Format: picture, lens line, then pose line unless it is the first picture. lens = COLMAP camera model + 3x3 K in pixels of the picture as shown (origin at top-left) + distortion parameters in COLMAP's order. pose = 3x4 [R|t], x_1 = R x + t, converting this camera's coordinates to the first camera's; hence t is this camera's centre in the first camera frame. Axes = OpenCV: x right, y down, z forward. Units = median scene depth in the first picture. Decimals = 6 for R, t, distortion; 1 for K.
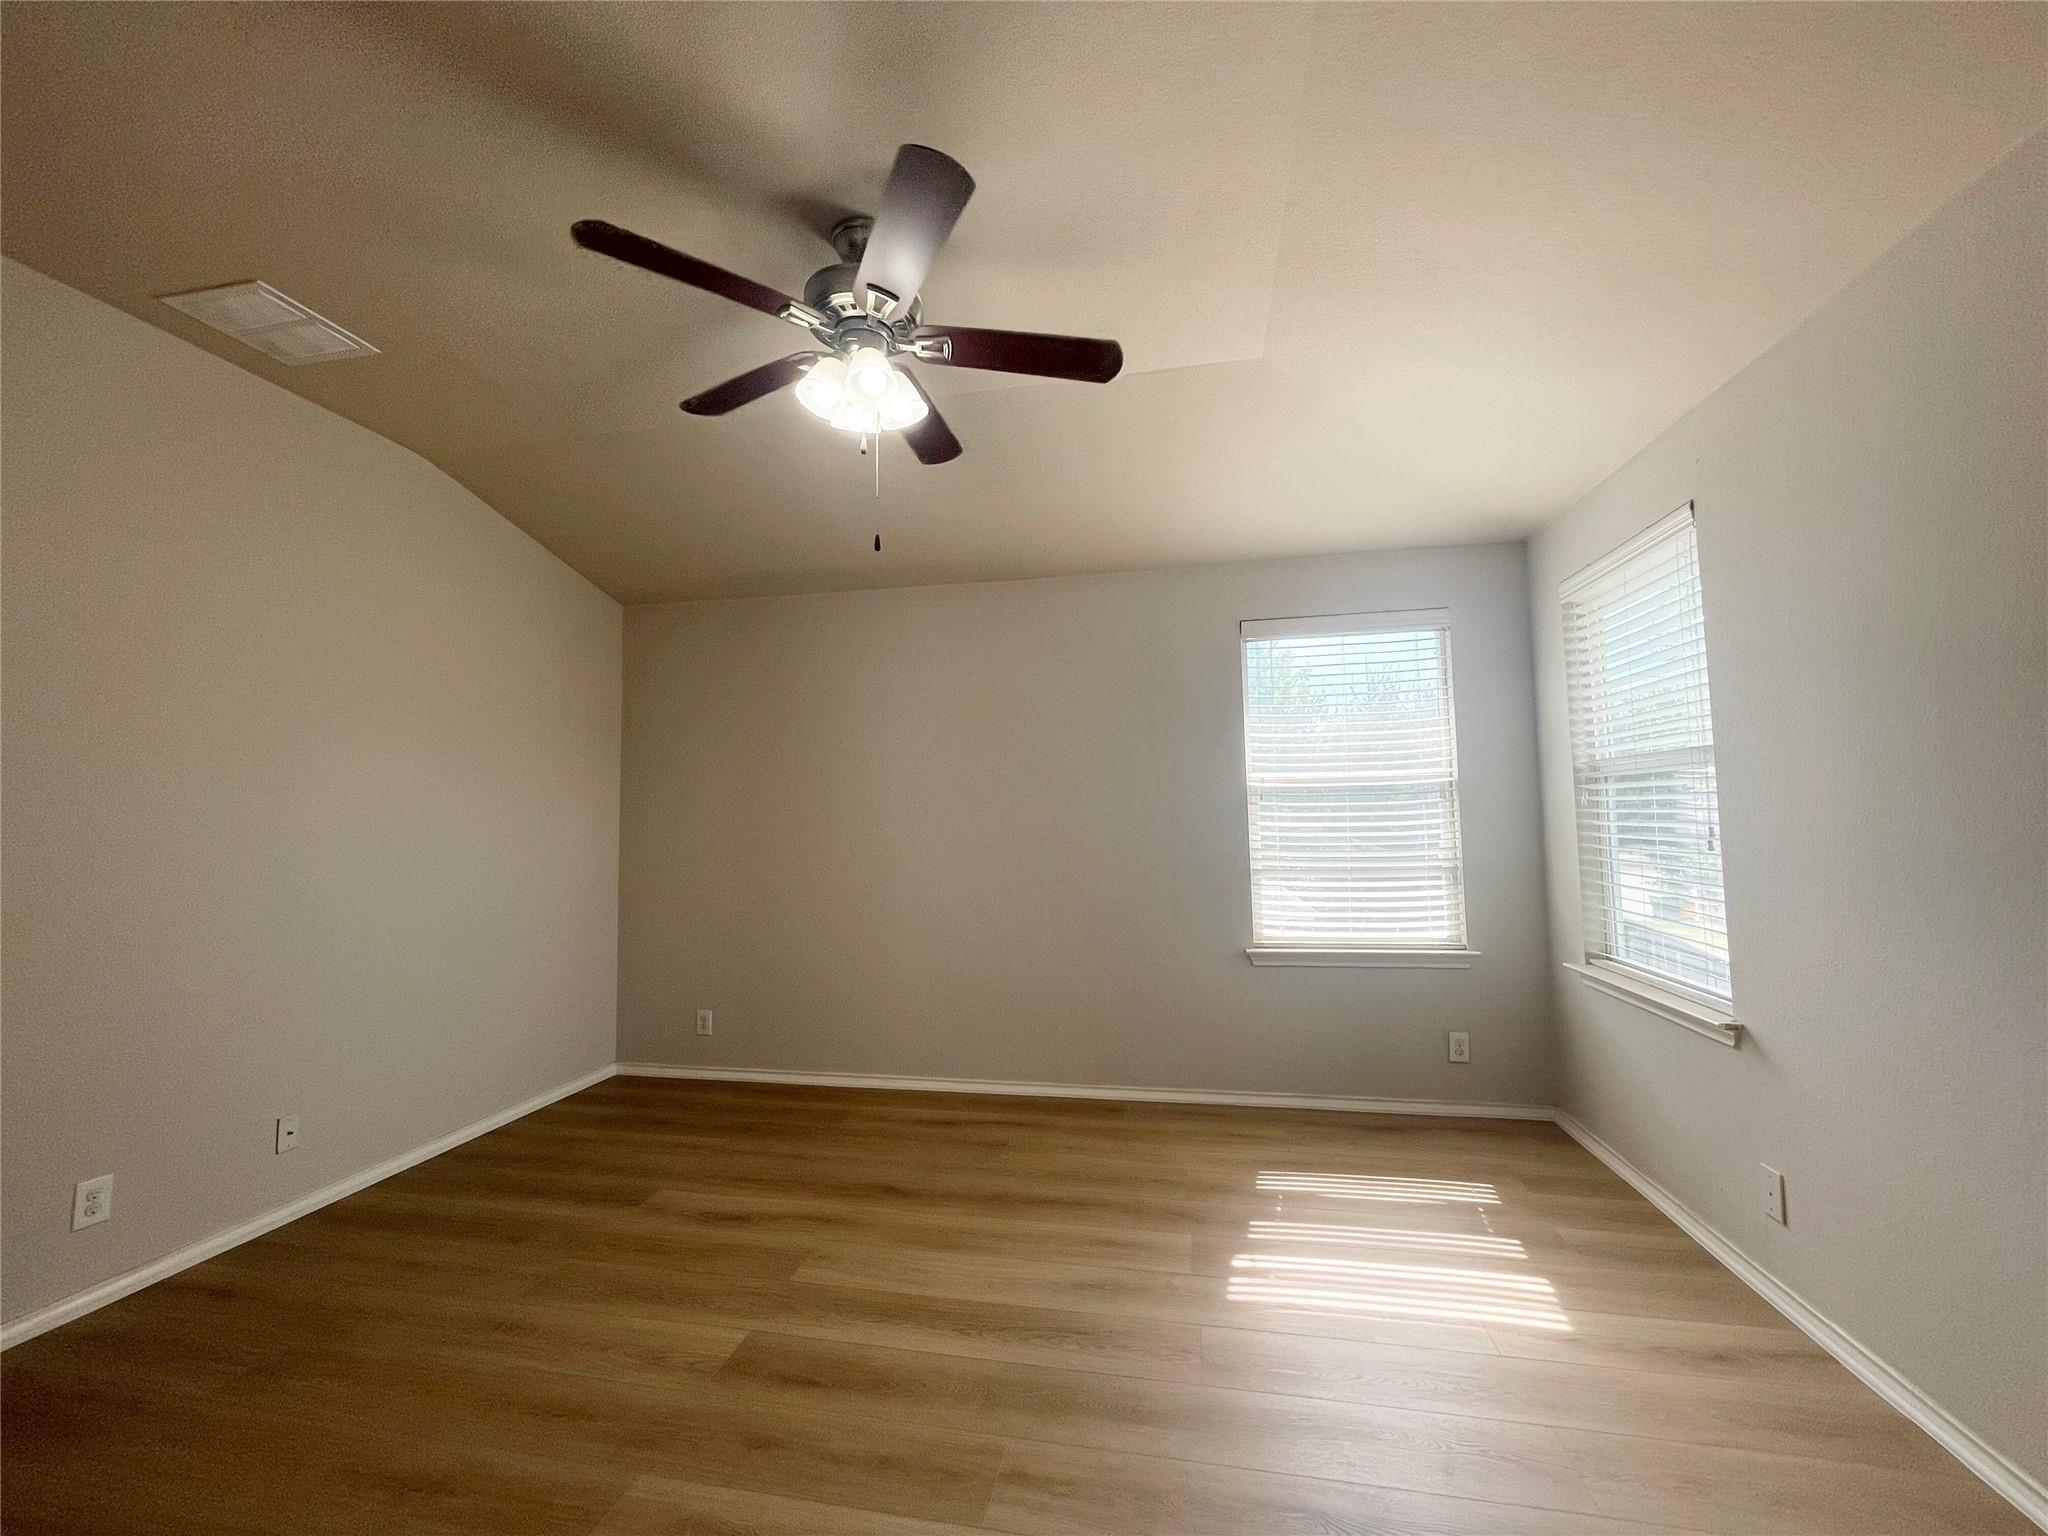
lens RADIAL K [[824.2, 0, 1026.4], [0, 824.2, 762.7], [0, 0, 1]] dist [-0.001388, -0.000399]
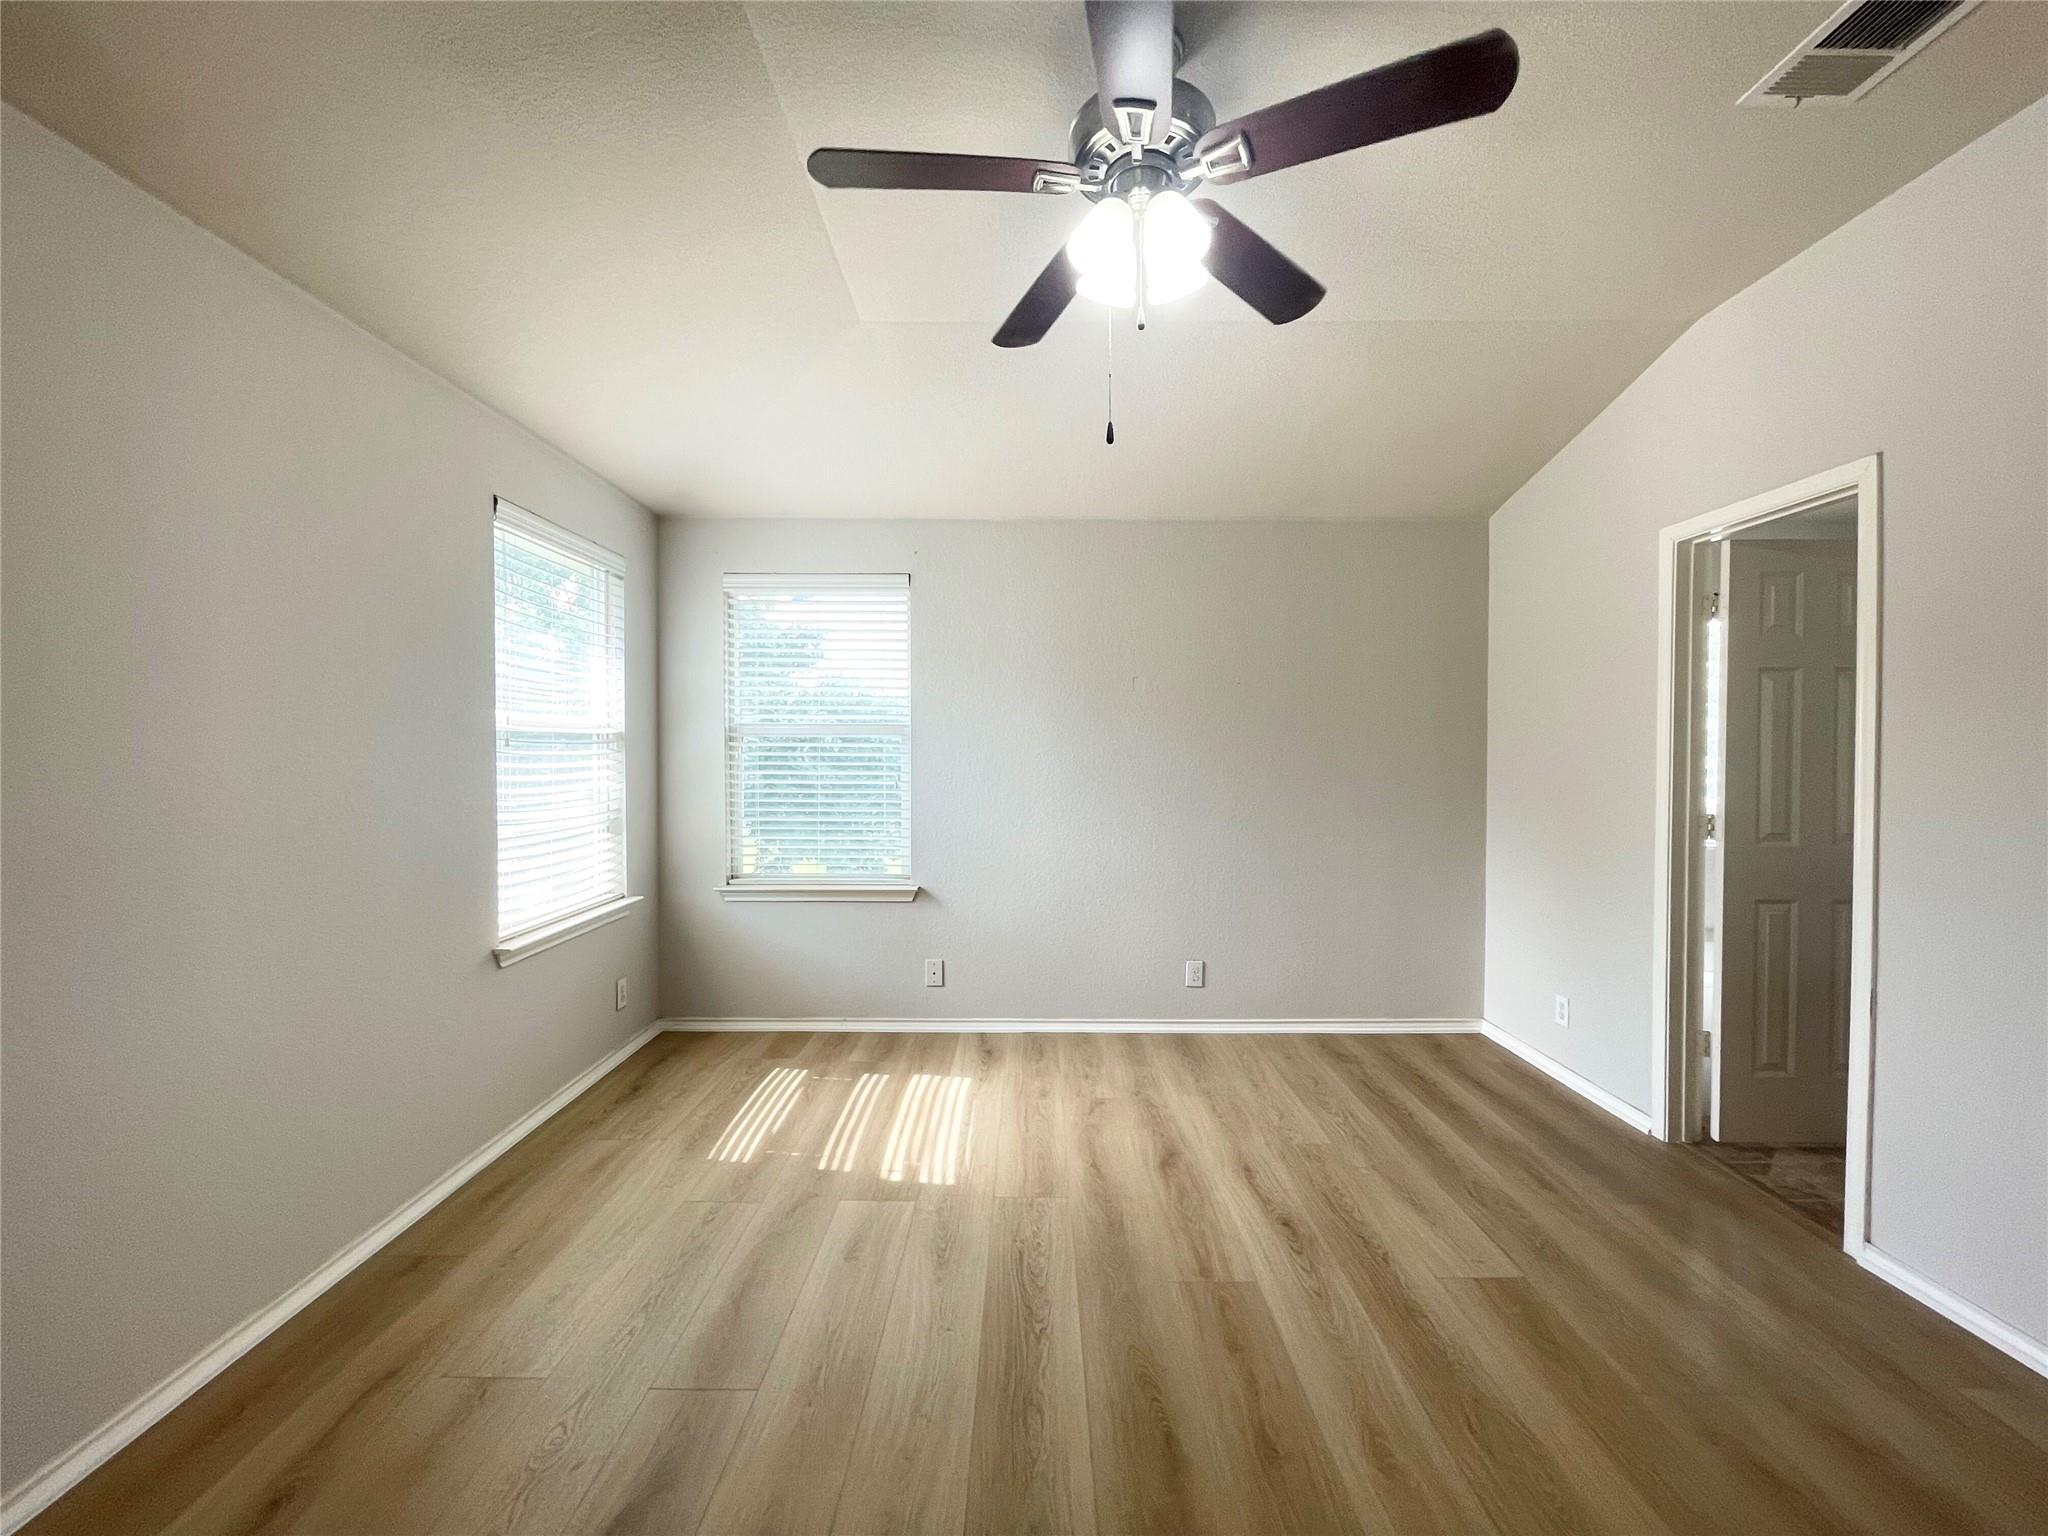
lens RADIAL K [[824.2, 0, 1026.4], [0, 824.2, 762.7], [0, 0, 1]] dist [-0.001388, -0.000399]
pose [[-0.190776, 0.002569, 0.981630, -0.801752], [-0.064226, 0.997821, -0.015093, 0.061163], [-0.979530, -0.065926, -0.190196, 1.015094]]
